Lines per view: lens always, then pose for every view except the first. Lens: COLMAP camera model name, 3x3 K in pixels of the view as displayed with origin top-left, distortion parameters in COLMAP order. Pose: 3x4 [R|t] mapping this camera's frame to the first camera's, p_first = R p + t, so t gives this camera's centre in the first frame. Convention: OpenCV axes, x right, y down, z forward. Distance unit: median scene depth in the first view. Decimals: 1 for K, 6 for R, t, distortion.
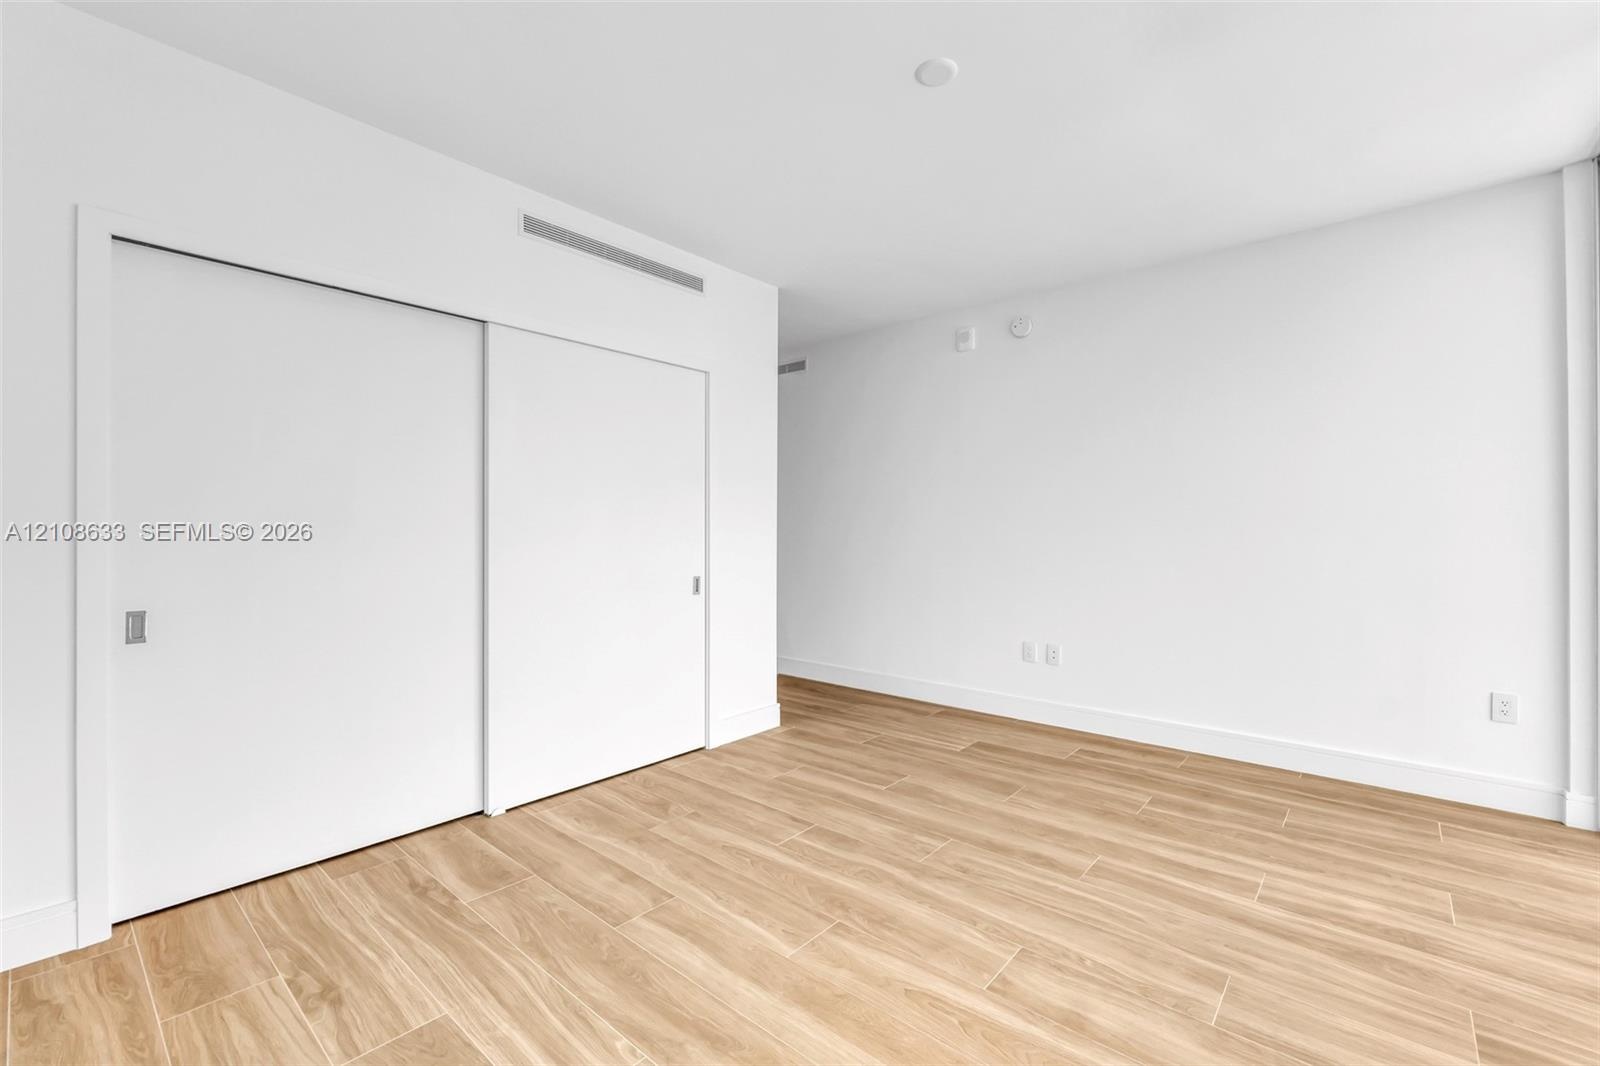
lens RADIAL K [[679.2, 0, 807.5], [0, 679.2, 525.1], [0, 0, 1]] dist [-0.003356, -0.000341]
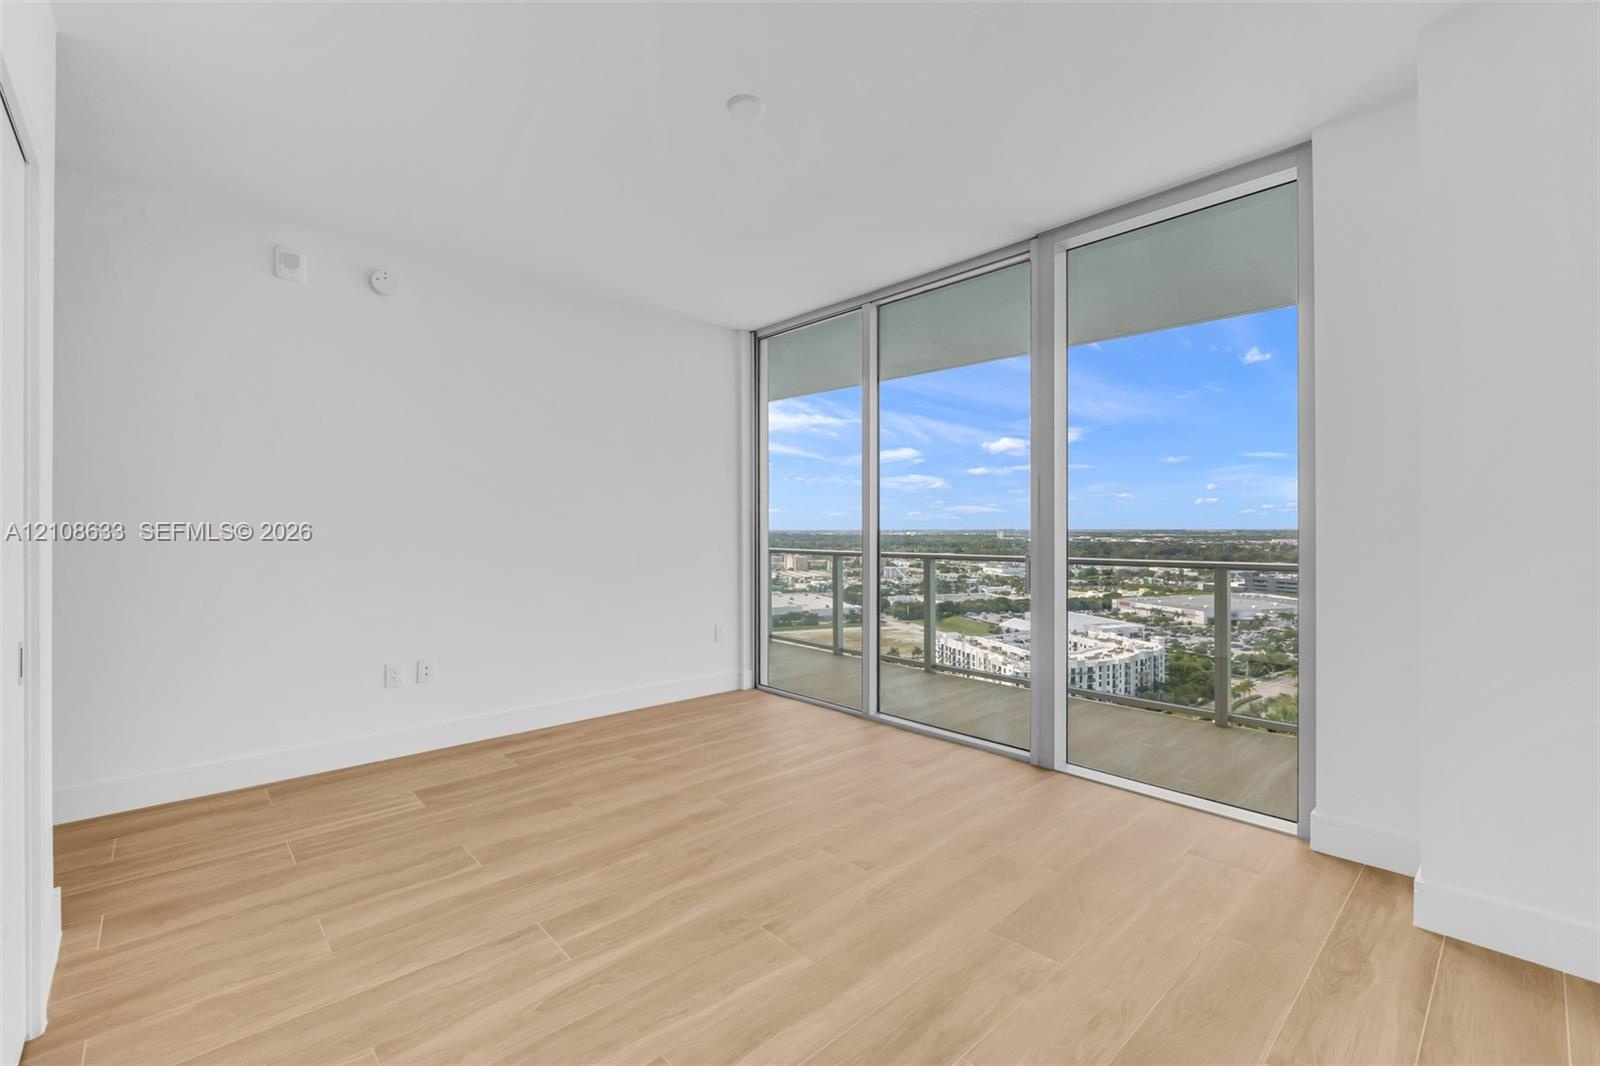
lens RADIAL K [[687.8, 0, 798.9], [0, 687.8, 533.2], [0, 0, 1]] dist [-0.005126, -0.000138]
pose [[0.107960, -0.006842, 0.994132, -0.620223], [-0.006582, 0.999949, 0.007597, 0.001472], [-0.994133, -0.007363, 0.107909, 0.555784]]
